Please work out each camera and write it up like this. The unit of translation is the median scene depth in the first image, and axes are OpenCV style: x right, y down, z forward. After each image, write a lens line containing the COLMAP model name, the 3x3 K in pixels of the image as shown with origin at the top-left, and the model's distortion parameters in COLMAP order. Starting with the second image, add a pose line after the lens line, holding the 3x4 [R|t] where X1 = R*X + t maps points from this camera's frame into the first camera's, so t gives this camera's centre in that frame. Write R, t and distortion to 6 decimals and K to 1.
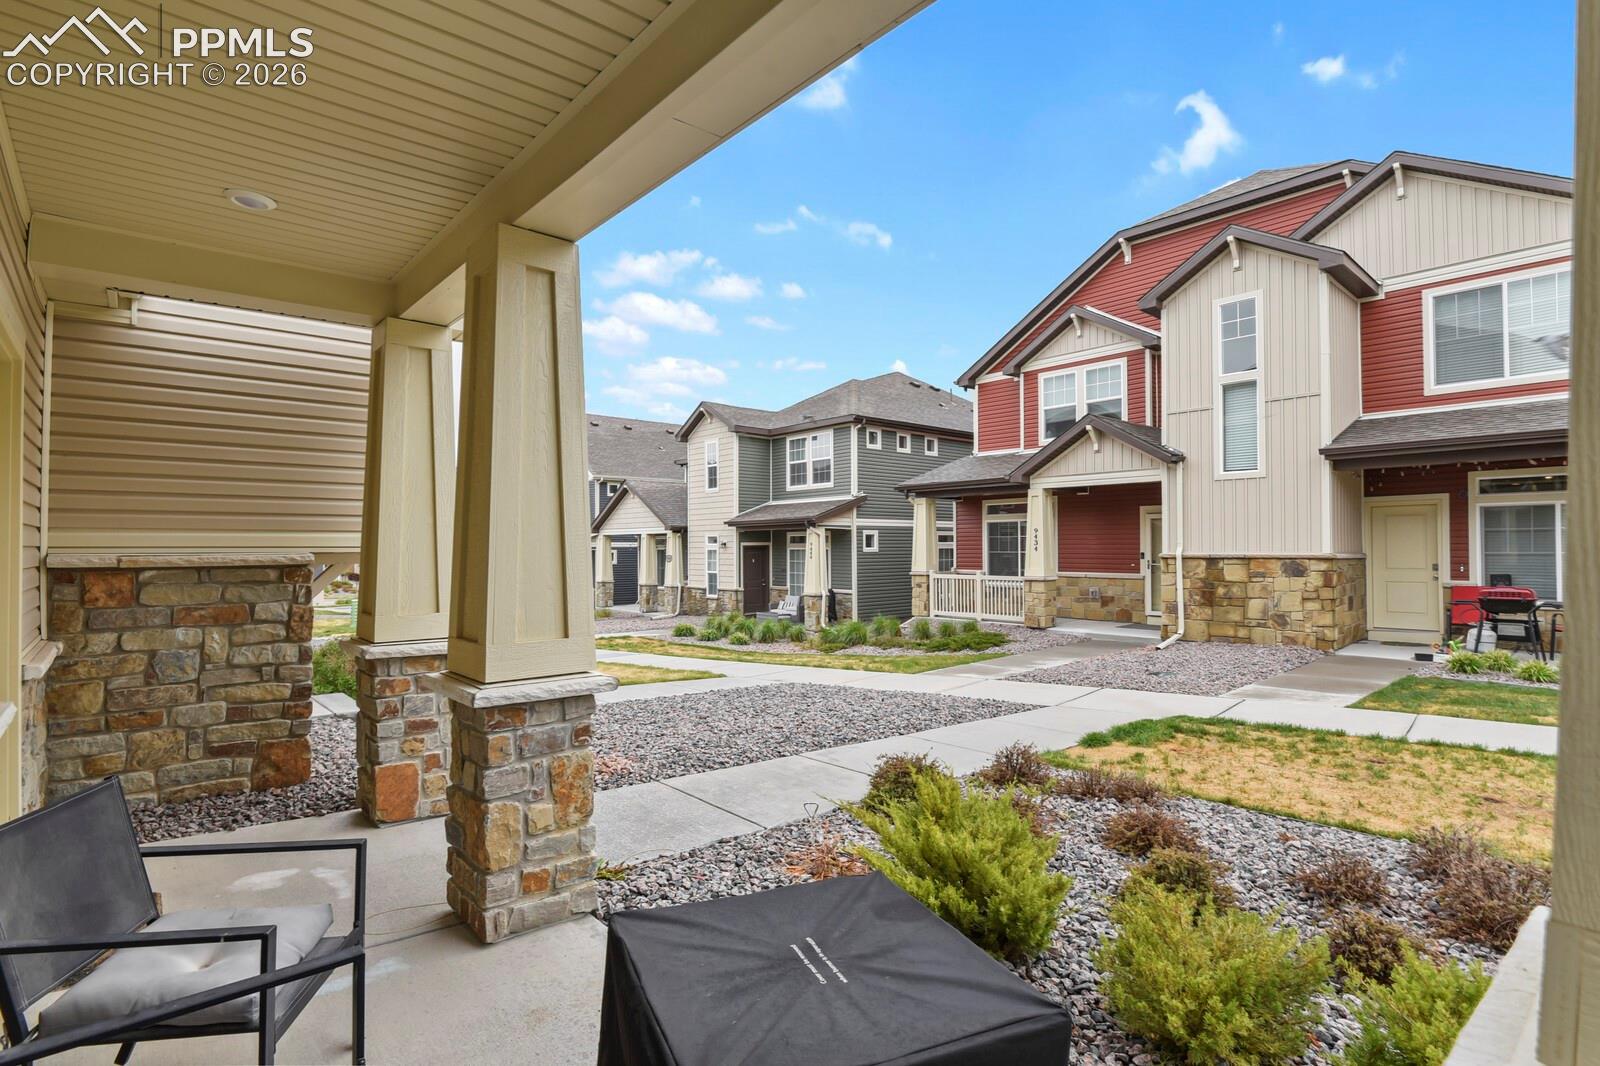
lens RADIAL K [[774.3, 0, 811.0], [0, 774.3, 533.4], [0, 0, 1]] dist [-0.003925, -0.006753]
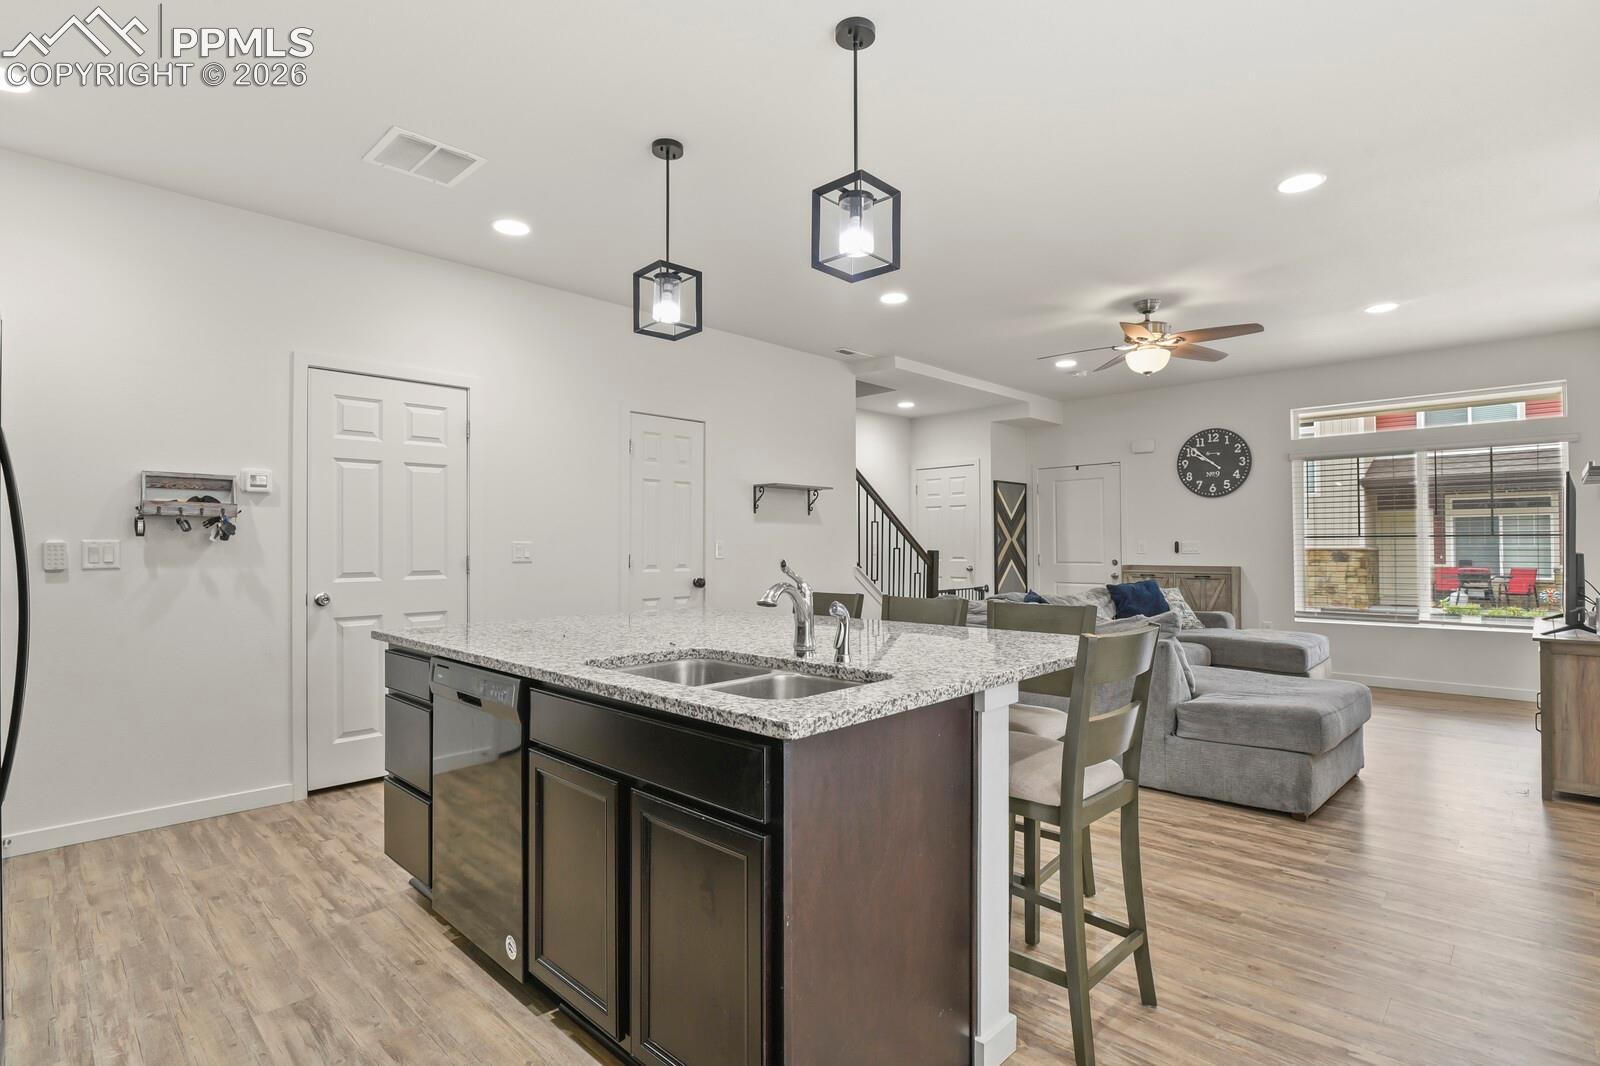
lens RADIAL K [[770.3, 0, 809.4], [0, 770.3, 535.2], [0, 0, 1]] dist [-0.003347, -0.007498]
pose [[0.997221, -0.000522, 0.074496, -0.567286], [0.000125, 0.999986, 0.005332, -0.006281], [-0.074498, -0.005308, 0.997207, -0.471113]]
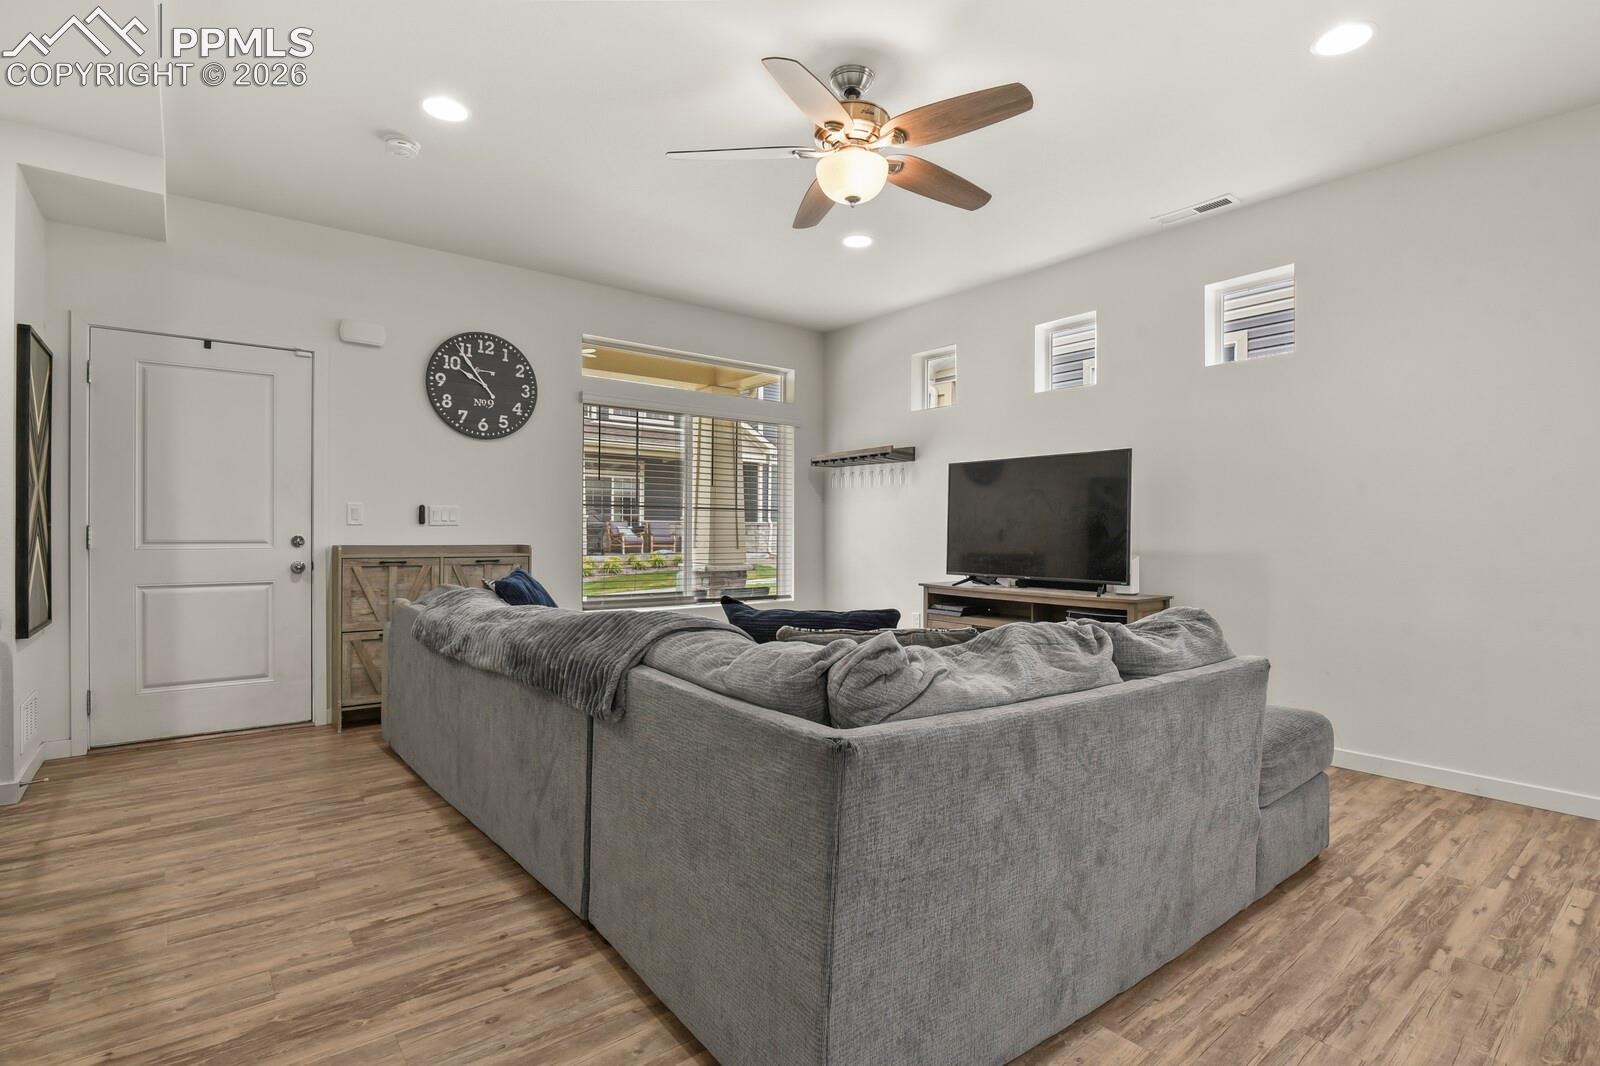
lens RADIAL K [[774.3, 0, 811.0], [0, 774.3, 533.4], [0, 0, 1]] dist [-0.003925, -0.006753]
pose [[0.047451, -0.000411, 0.998873, -0.593622], [-0.025635, 0.999670, 0.001629, 0.011354], [-0.998545, -0.025683, 0.047425, -0.057778]]
